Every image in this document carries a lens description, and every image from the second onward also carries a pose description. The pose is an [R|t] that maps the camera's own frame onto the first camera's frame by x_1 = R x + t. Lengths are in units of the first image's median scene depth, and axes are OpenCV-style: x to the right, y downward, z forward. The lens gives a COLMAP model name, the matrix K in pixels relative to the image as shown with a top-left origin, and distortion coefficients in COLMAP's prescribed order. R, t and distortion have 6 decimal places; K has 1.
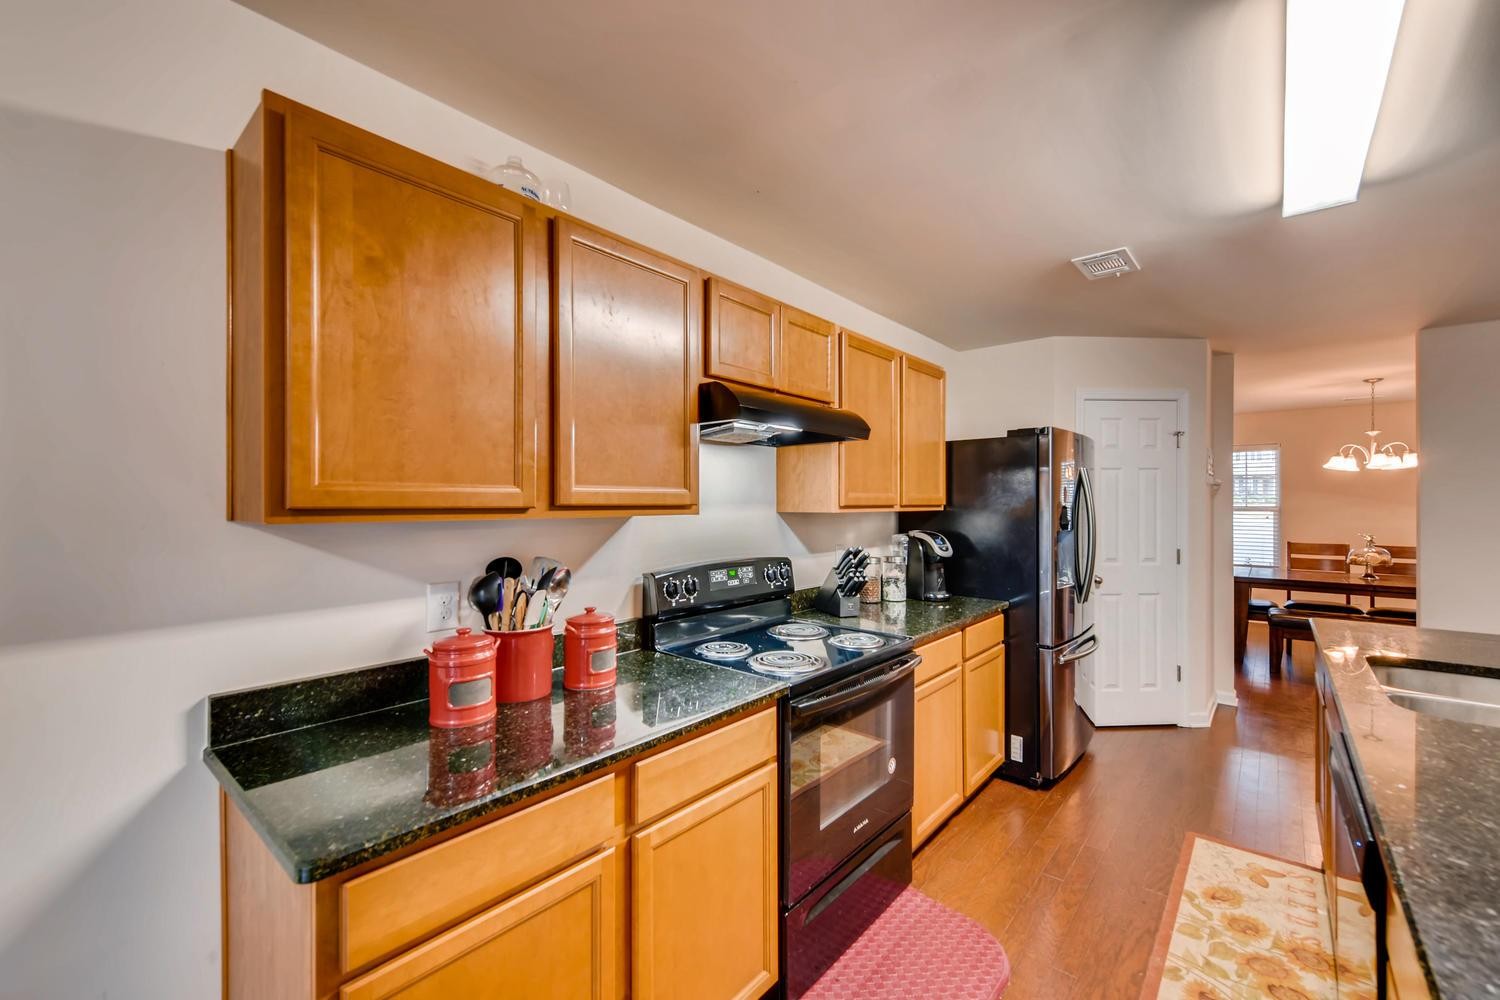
lens RADIAL K [[613.1, 0, 753.4], [0, 613.1, 506.5], [0, 0, 1]] dist [0.001993, 0.000152]
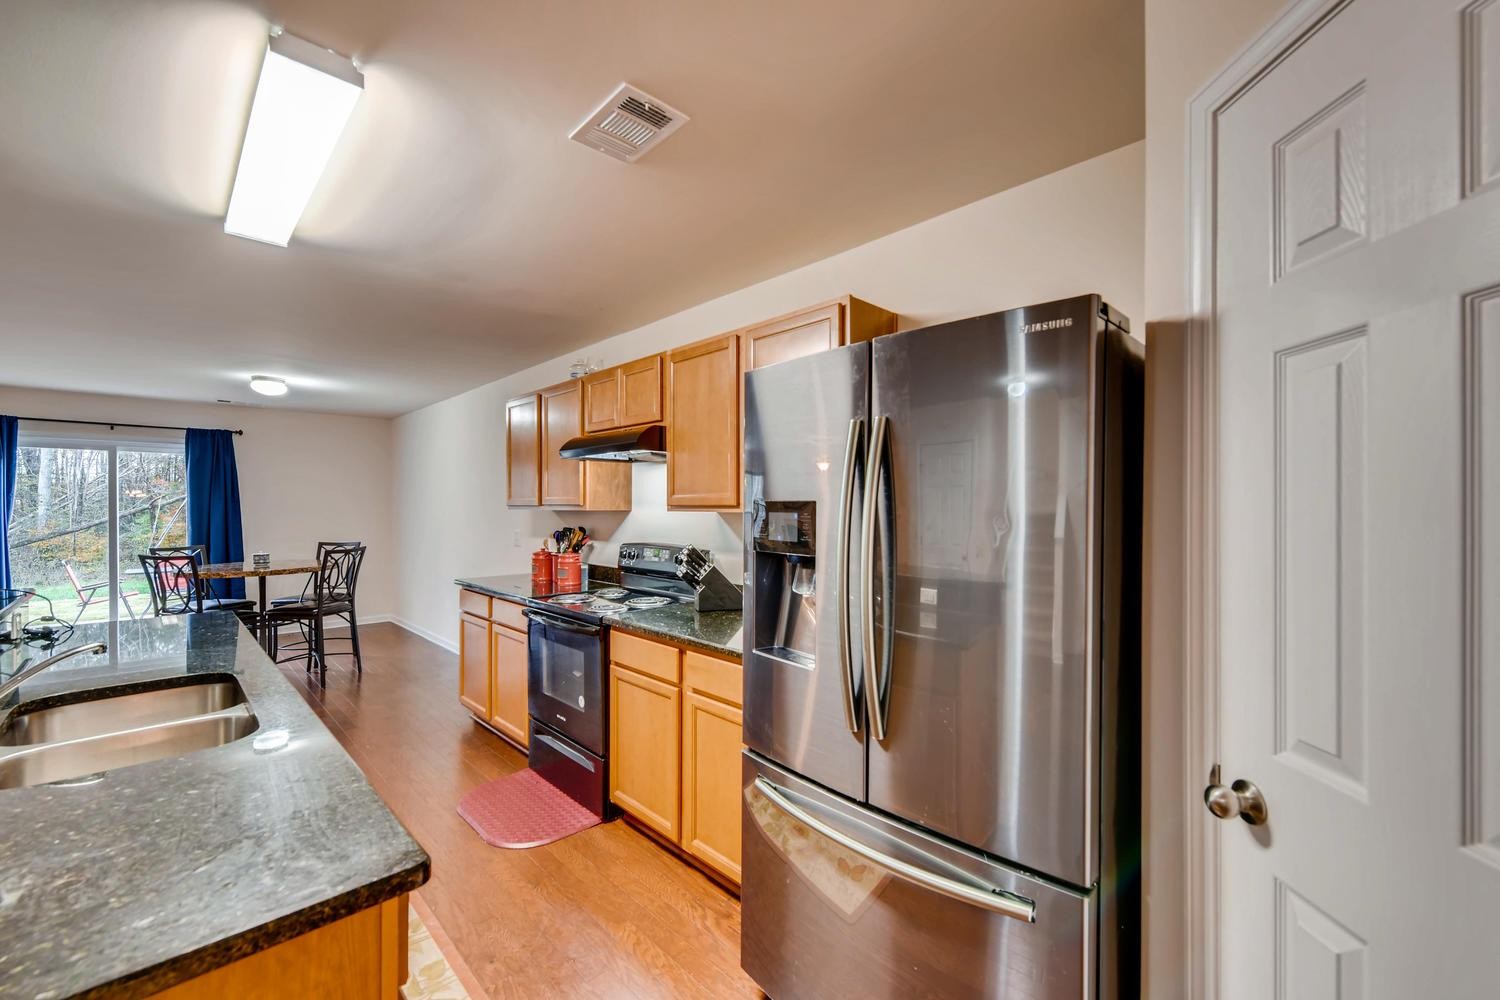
lens RADIAL K [[613.1, 0, 753.4], [0, 613.1, 506.5], [0, 0, 1]] dist [0.001993, 0.000152]
pose [[-0.085255, 0.001476, -0.996358, 1.510060], [-0.007541, 0.999969, 0.002127, -0.004440], [0.996331, 0.007695, -0.085241, 1.478008]]
